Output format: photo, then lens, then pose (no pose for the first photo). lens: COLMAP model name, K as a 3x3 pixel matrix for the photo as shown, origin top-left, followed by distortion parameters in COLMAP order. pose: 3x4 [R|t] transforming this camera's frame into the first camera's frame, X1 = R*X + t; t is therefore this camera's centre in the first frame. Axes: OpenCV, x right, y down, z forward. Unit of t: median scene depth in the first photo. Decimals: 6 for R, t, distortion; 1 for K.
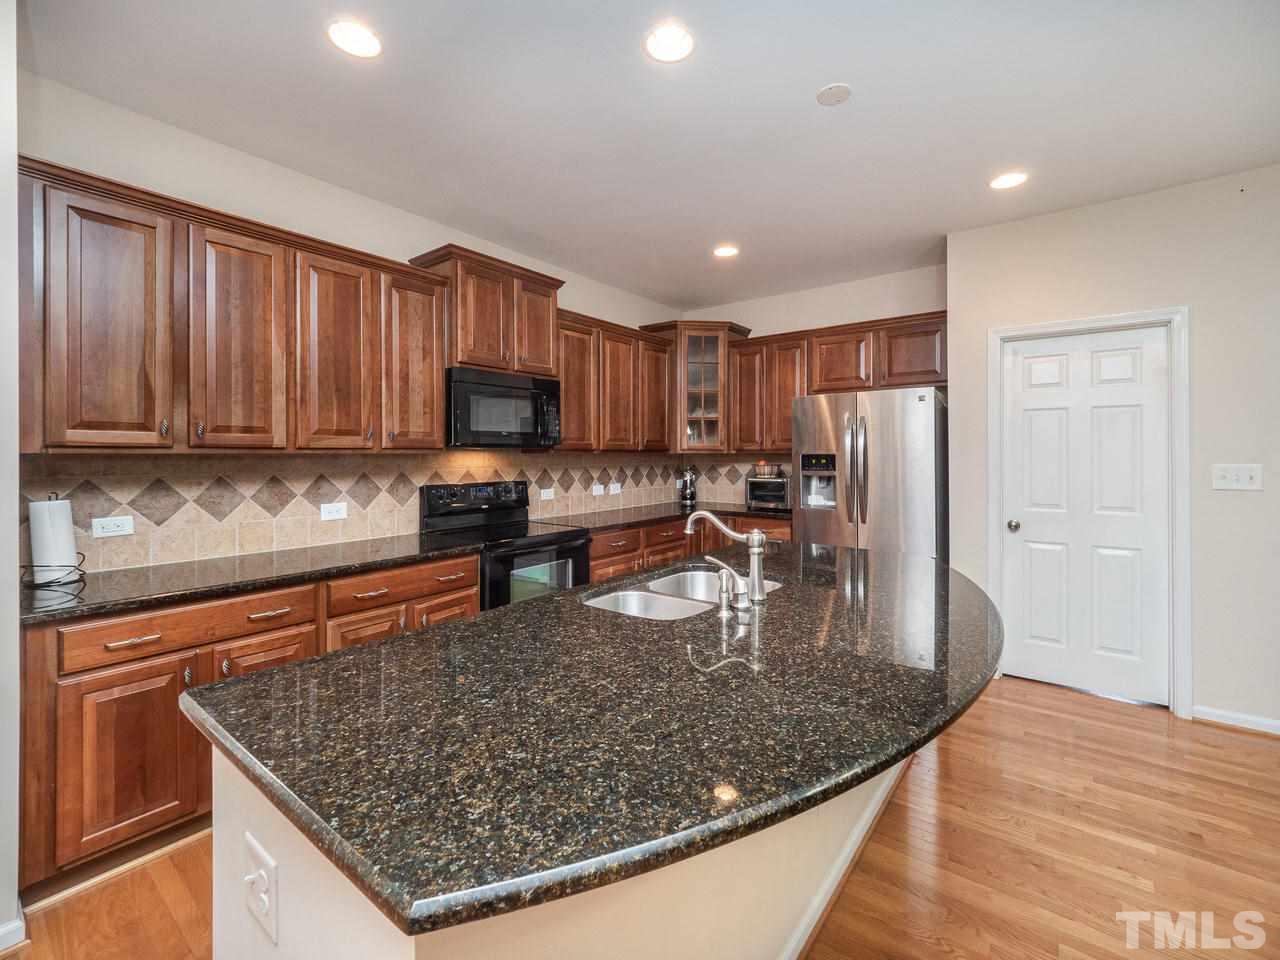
lens RADIAL K [[554.9, 0, 640.7], [0, 554.9, 469.7], [0, 0, 1]] dist [-0.010014, 0.000955]
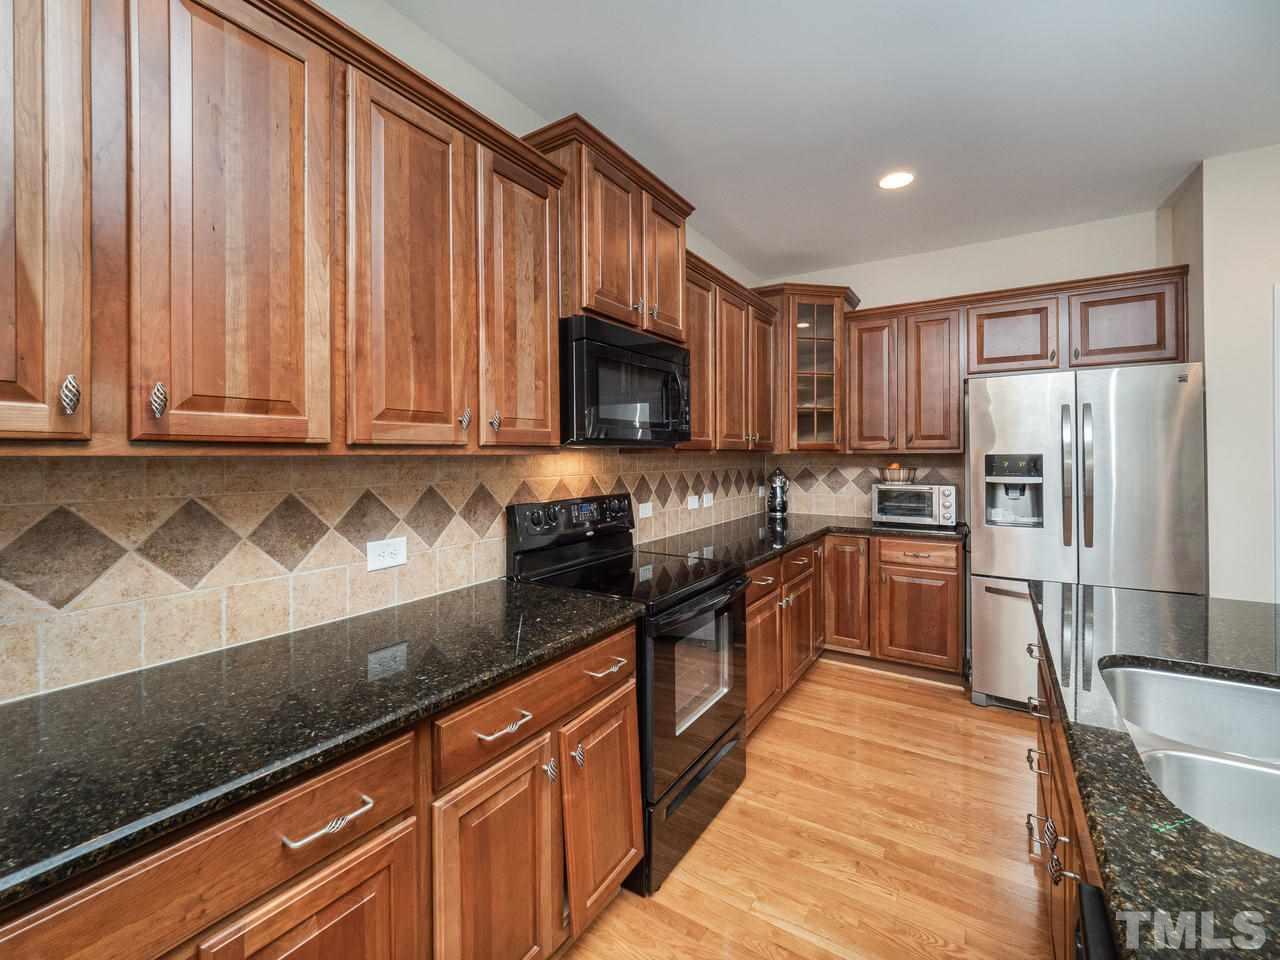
lens RADIAL K [[554.9, 0, 638.2], [0, 554.9, 468.2], [0, 0, 1]] dist [-0.010014, 0.000955]
pose [[0.997461, -0.003559, 0.071129, -0.334537], [0.003867, 0.999984, -0.004187, -0.011900], [-0.071113, 0.004452, 0.997458, 0.399646]]
